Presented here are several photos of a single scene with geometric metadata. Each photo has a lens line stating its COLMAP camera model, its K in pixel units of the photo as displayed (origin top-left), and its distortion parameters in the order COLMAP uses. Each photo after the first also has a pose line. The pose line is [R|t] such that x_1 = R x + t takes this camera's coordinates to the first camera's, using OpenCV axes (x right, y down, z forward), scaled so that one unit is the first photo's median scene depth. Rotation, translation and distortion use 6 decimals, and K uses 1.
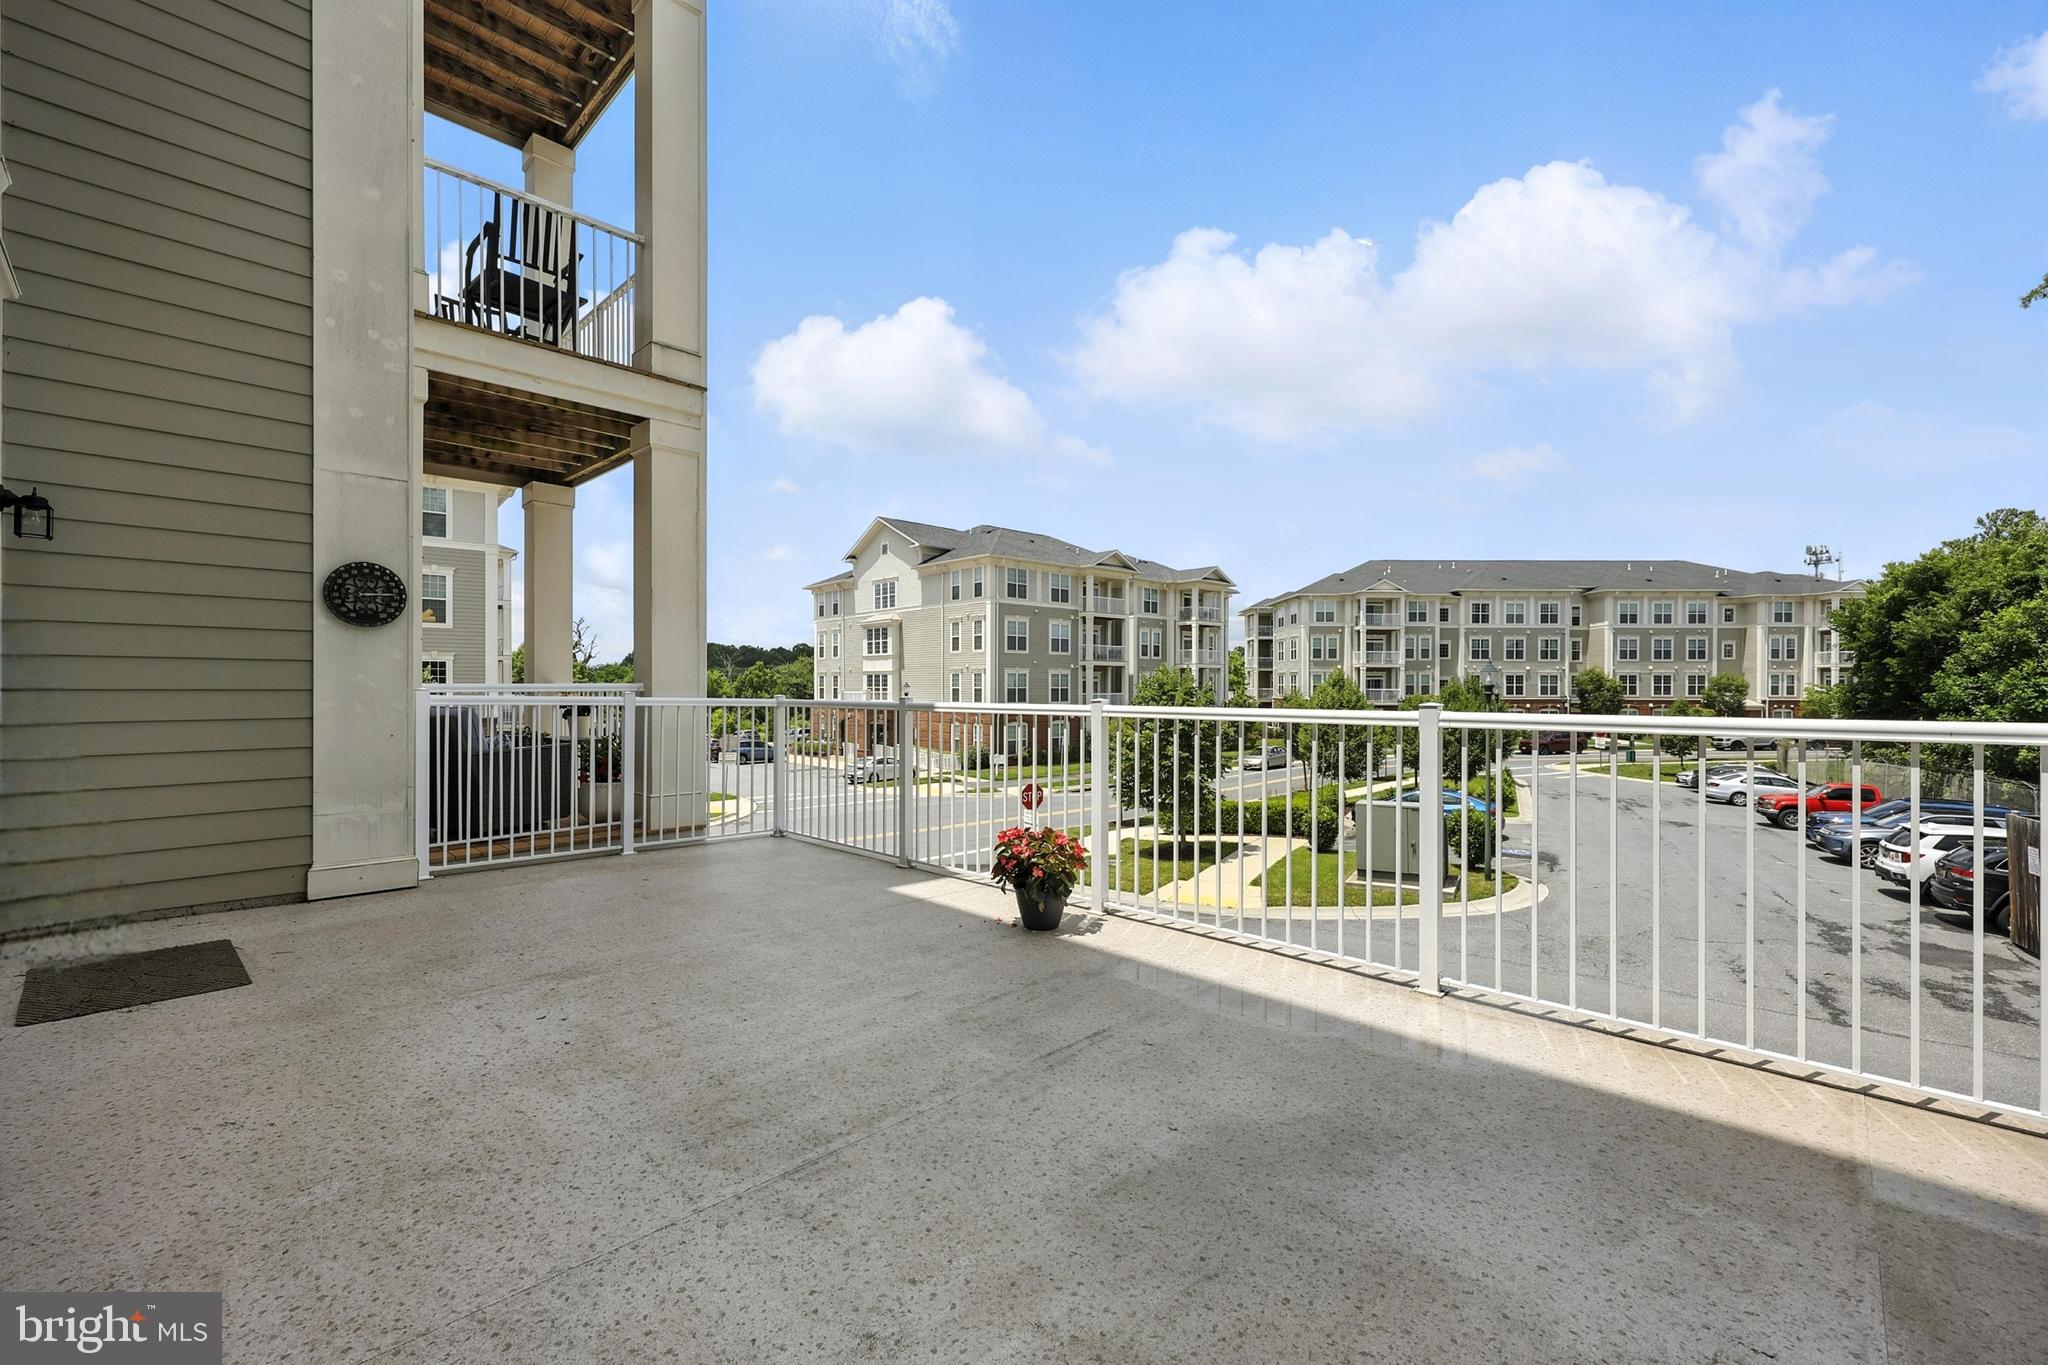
lens RADIAL K [[824.8, 0, 1029.8], [0, 824.8, 687.1], [0, 0, 1]] dist [-0.000411, 0.000093]
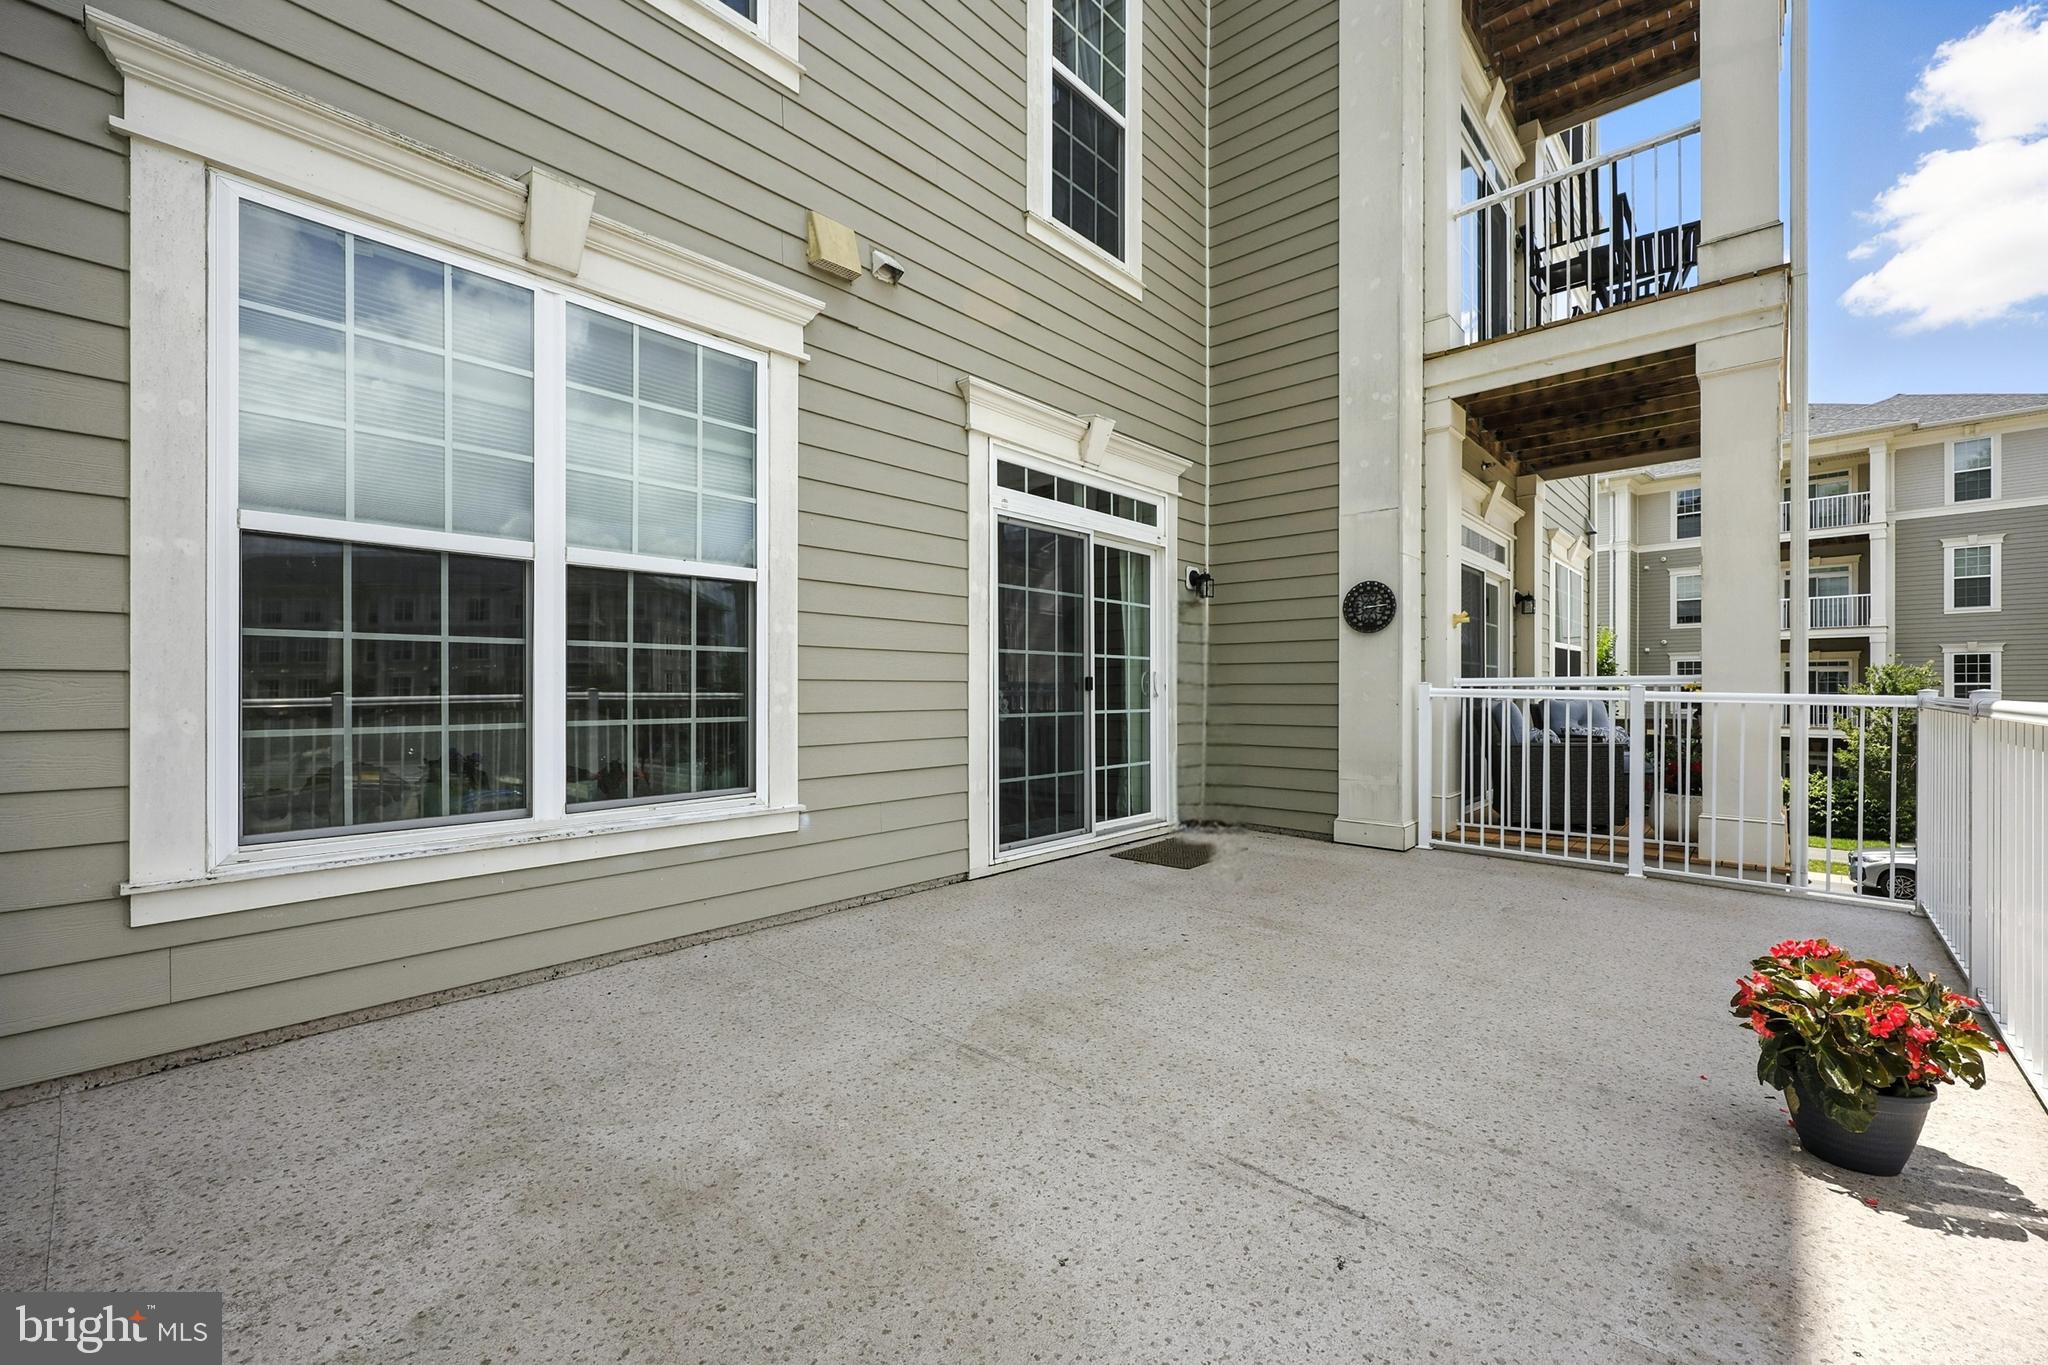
lens RADIAL K [[824.8, 0, 1029.8], [0, 824.8, 687.1], [0, 0, 1]] dist [-0.000411, 0.000093]
pose [[0.042793, -0.002286, -0.999081, 0.468363], [0.001707, 0.999996, -0.002215, 0.011935], [0.999083, -0.001611, 0.042796, 0.483084]]
